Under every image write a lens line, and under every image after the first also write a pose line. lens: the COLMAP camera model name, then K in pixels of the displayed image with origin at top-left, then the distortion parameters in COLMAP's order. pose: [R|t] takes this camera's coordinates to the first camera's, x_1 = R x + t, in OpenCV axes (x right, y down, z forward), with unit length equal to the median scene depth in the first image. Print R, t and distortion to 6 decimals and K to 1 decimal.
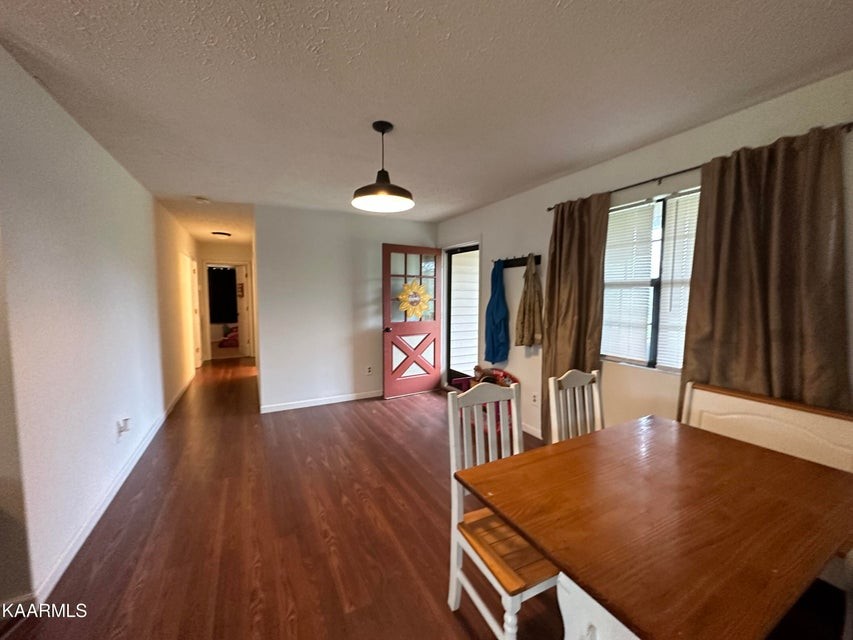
lens RADIAL K [[340.2, 0, 427.4], [0, 340.2, 319.6], [0, 0, 1]] dist [-0.000630, 0.000008]
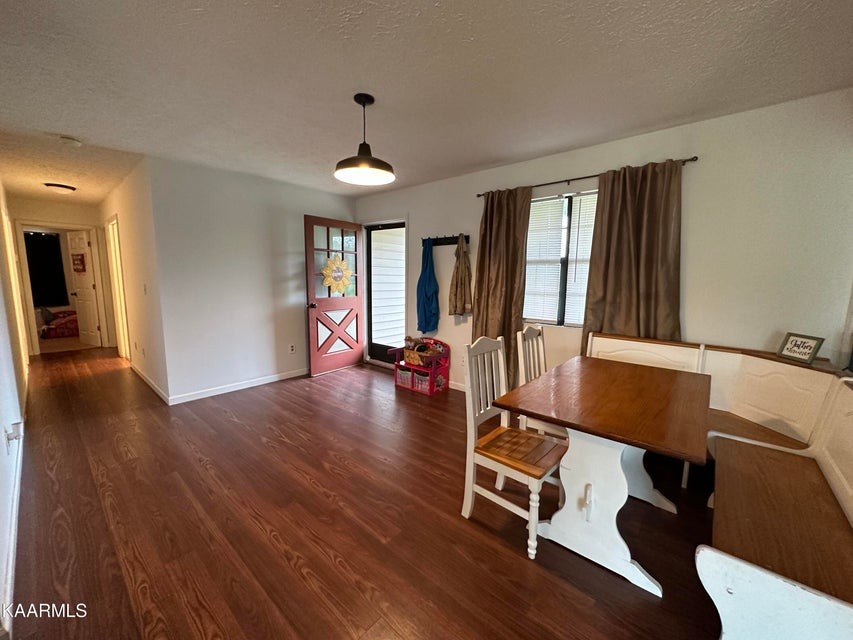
lens RADIAL K [[340.2, 0, 428.5], [0, 340.2, 319.7], [0, 0, 1]] dist [-0.000630, 0.000008]
pose [[0.931436, -0.038991, 0.361811, -0.273045], [0.017637, 0.997912, 0.062138, 0.026052], [-0.363478, -0.051497, 0.930178, -0.042264]]
